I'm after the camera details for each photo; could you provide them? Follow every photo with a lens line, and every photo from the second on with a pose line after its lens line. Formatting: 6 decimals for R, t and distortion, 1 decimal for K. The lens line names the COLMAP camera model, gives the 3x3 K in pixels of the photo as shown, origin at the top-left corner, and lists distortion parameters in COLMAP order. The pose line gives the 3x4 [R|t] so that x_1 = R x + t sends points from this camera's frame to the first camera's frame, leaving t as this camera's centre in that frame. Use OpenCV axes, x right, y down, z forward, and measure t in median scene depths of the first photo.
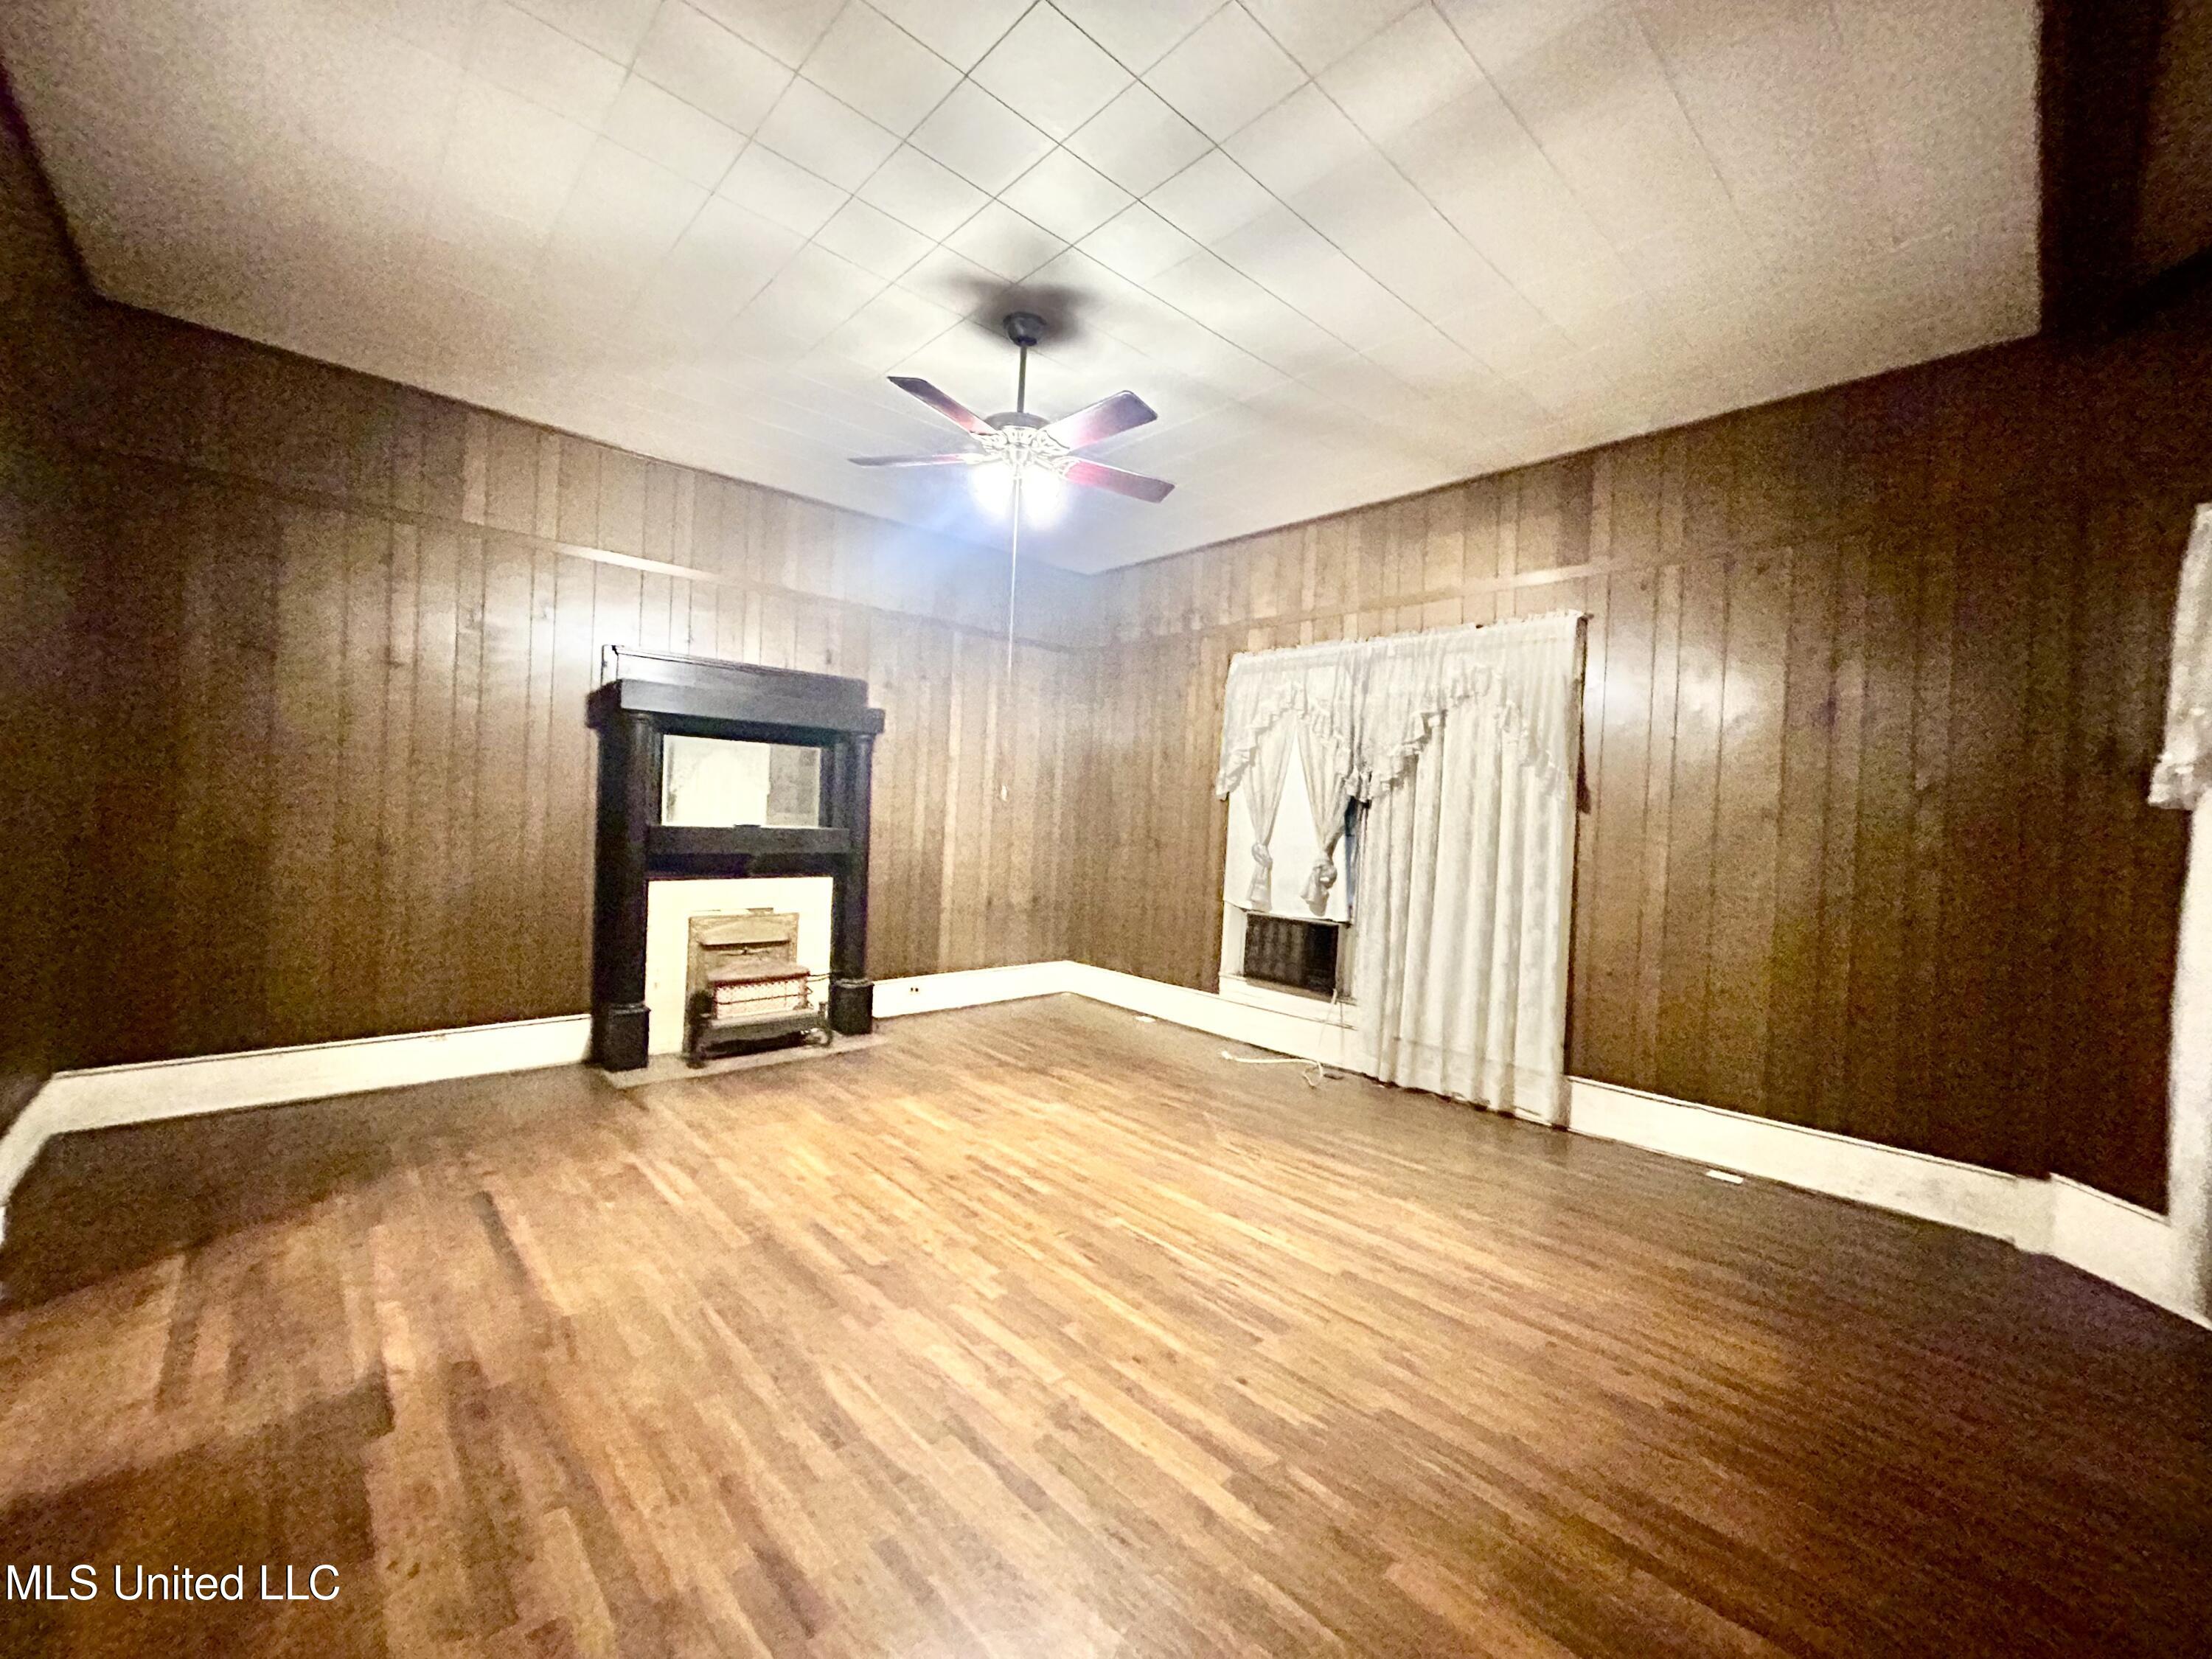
lens RADIAL K [[884.7, 0, 1104.3], [0, 884.7, 825.5], [0, 0, 1]] dist [0.000422, 0.000896]
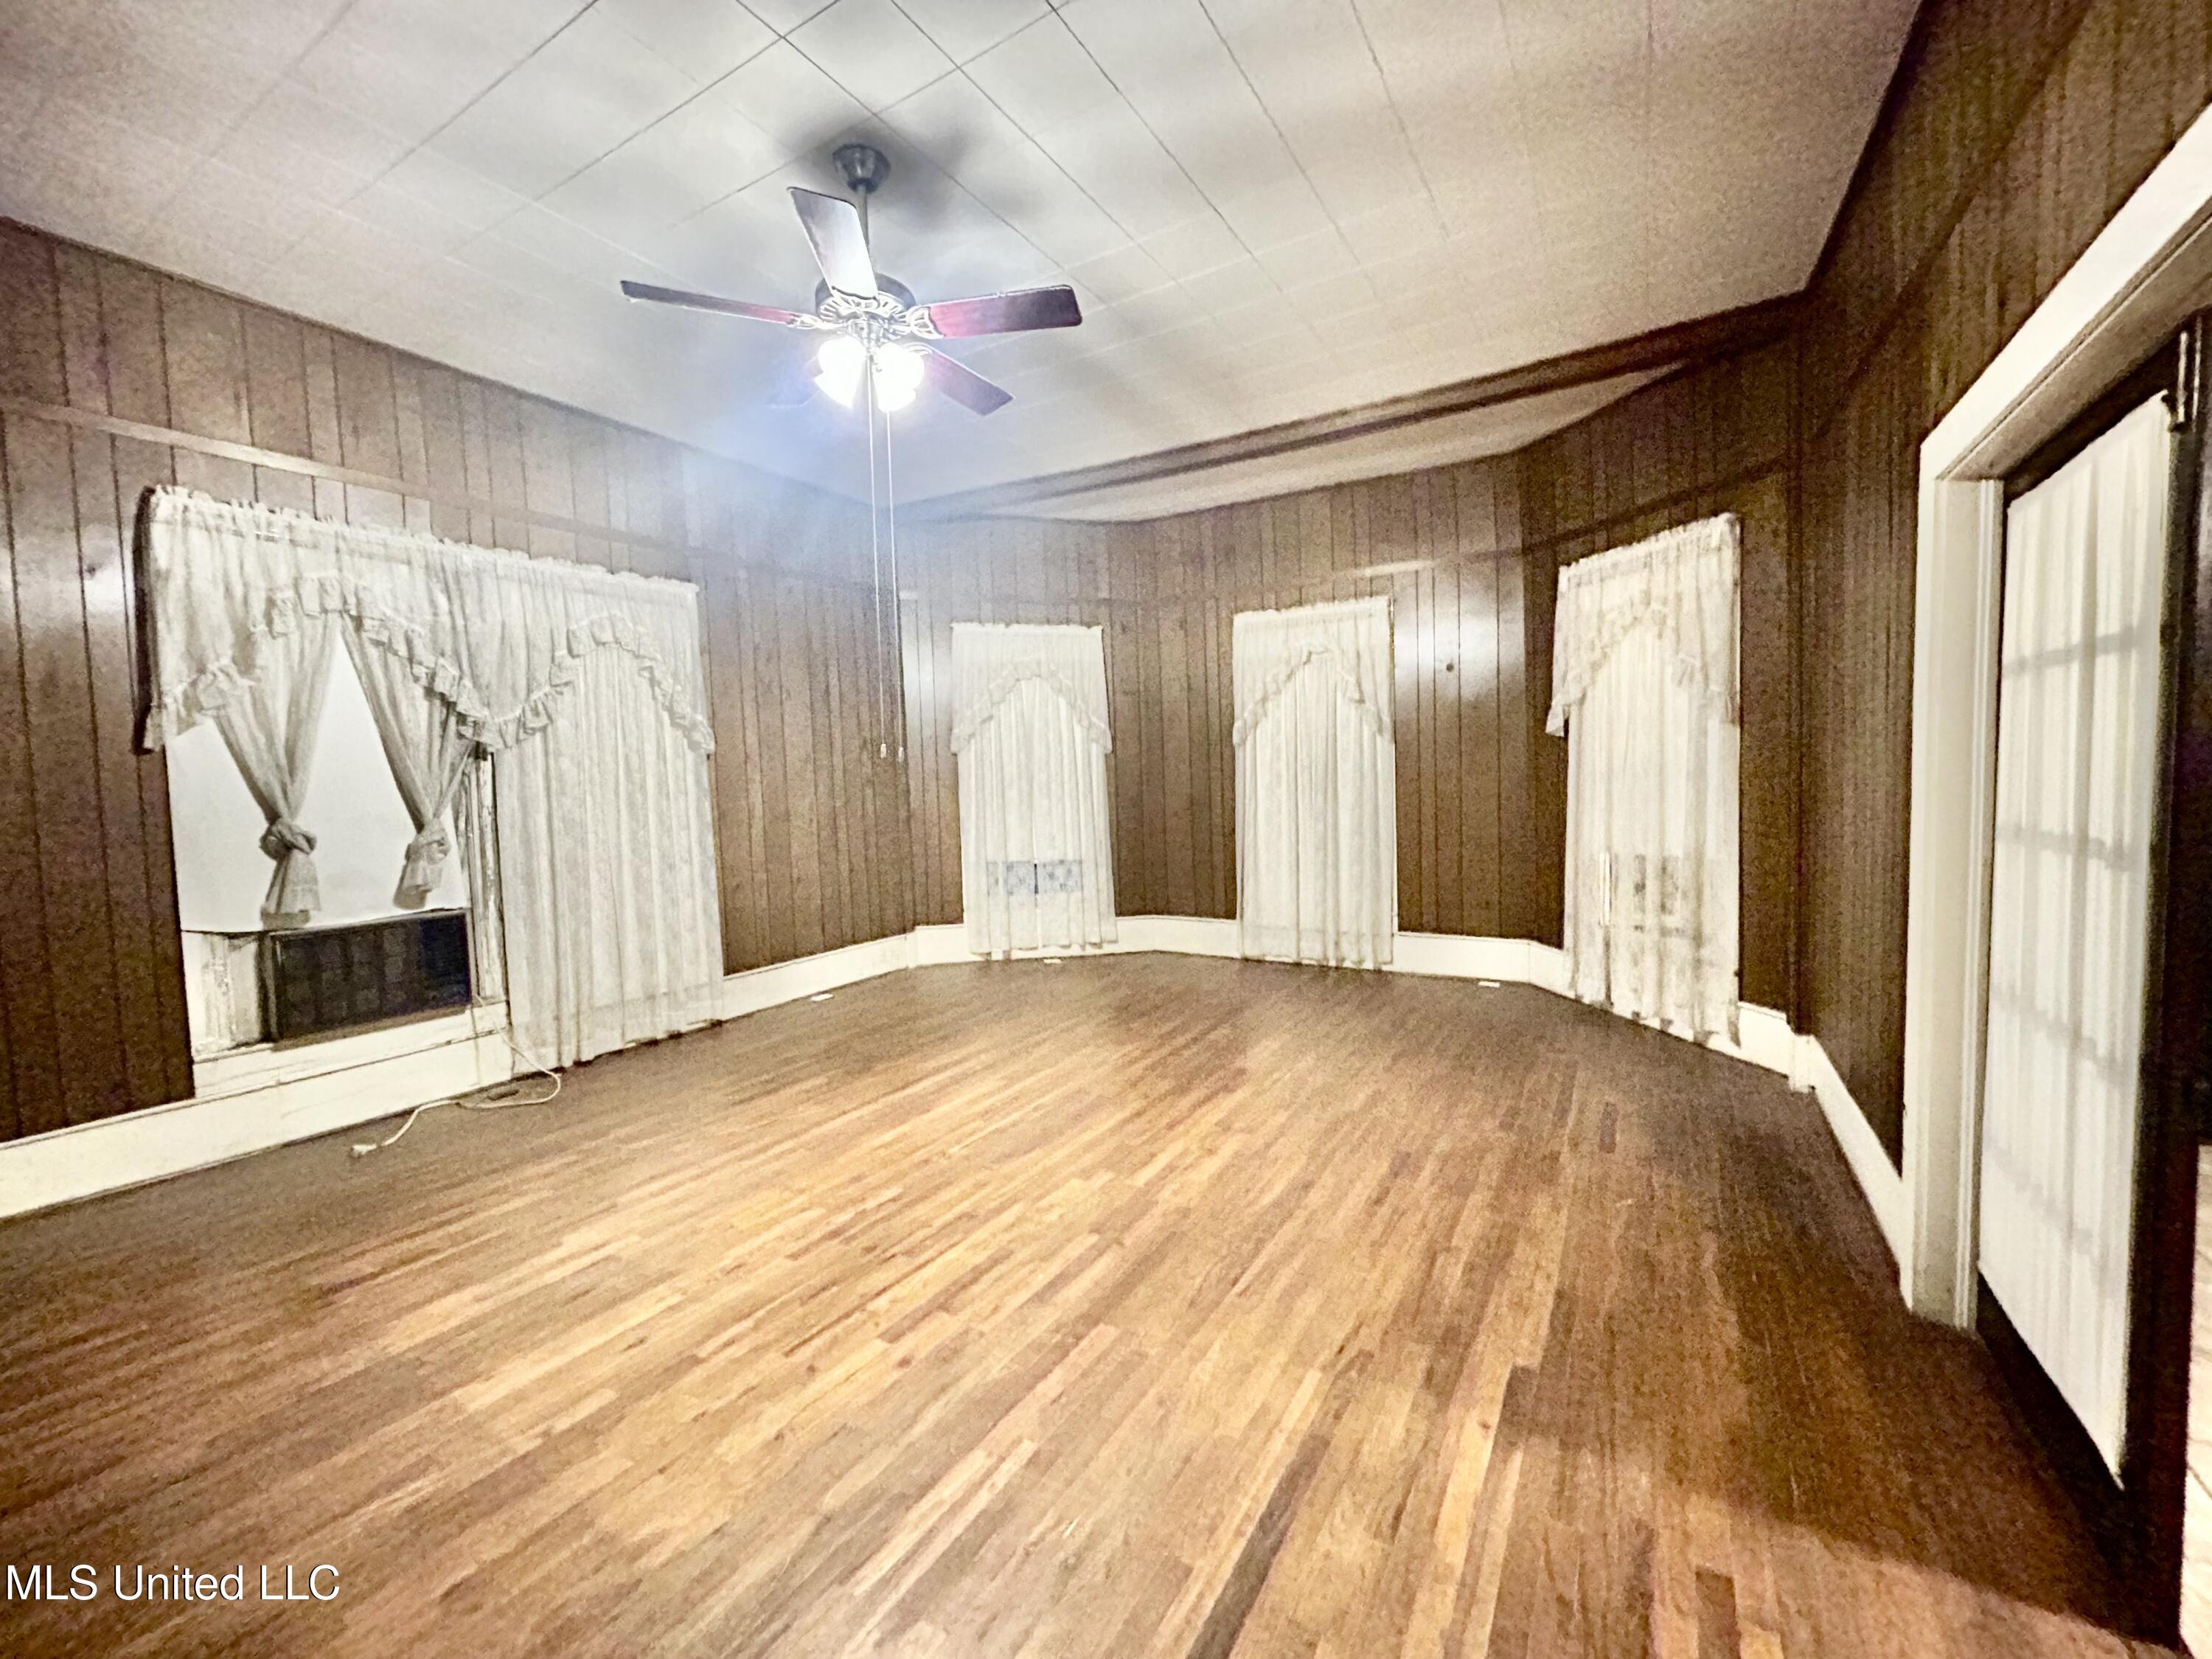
lens RADIAL K [[884.7, 0, 1107.3], [0, 884.7, 827.7], [0, 0, 1]] dist [0.000422, 0.000896]
pose [[-0.265398, -0.095773, 0.959370, -1.042426], [0.017778, 0.994399, 0.104188, -0.051458], [-0.963975, 0.044707, -0.262209, 1.101938]]
